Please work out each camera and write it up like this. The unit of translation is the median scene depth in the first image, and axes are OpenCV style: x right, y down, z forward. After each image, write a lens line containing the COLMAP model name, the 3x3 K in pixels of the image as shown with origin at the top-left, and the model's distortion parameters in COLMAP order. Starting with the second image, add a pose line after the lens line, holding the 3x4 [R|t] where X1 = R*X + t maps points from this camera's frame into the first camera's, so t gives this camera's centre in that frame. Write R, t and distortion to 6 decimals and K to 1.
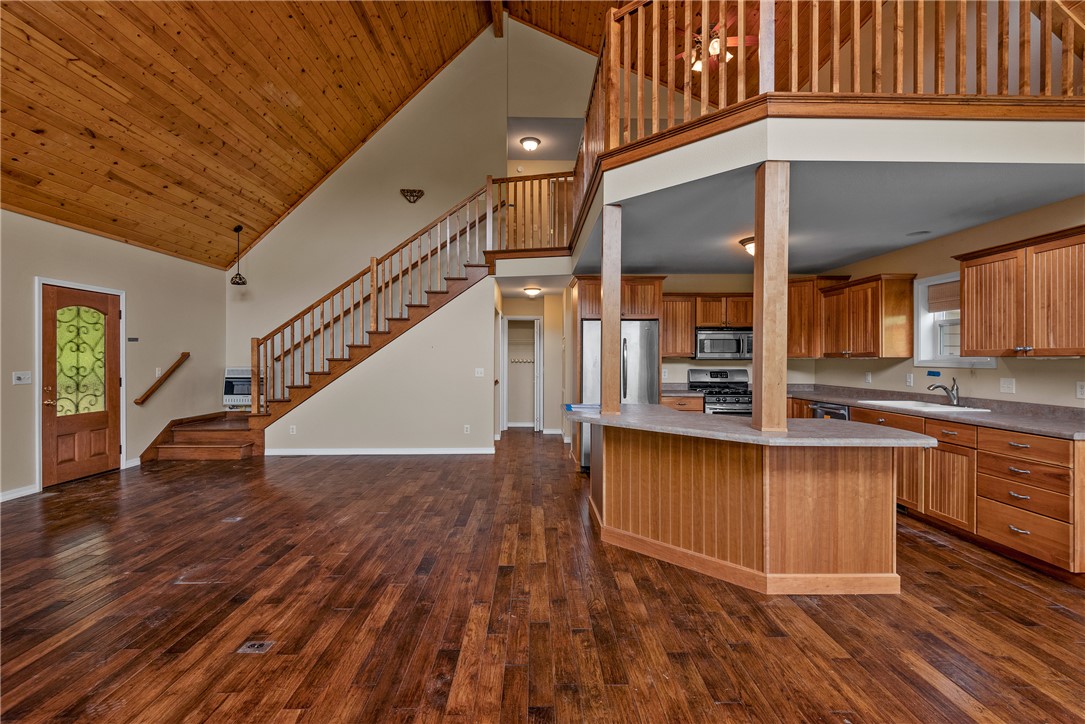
lens RADIAL K [[493.2, 0, 546.5], [0, 493.2, 356.4], [0, 0, 1]] dist [0.032854, -0.017427]
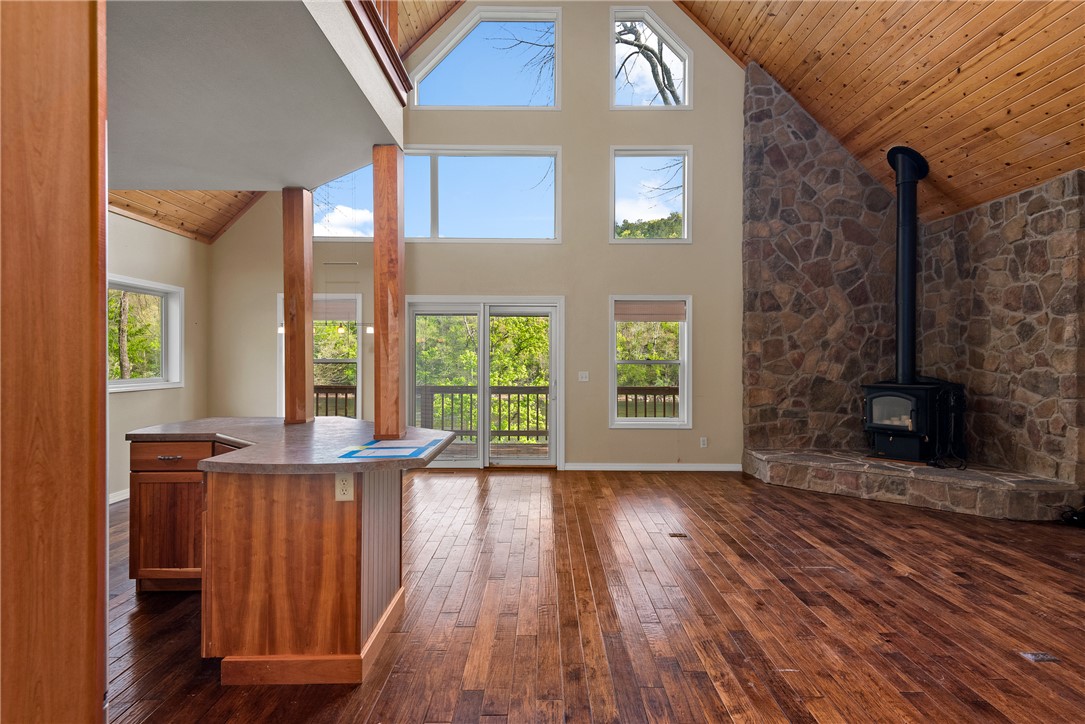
lens RADIAL K [[596.0, 0, 548.5], [0, 596.0, 354.2], [0, 0, 1]] dist [0.033103, -0.022644]
pose [[-0.999826, 0.002638, 0.018471, -0.113198], [0.002398, 0.999913, -0.012997, 0.002887], [-0.018503, -0.012950, -0.999745, 1.790455]]
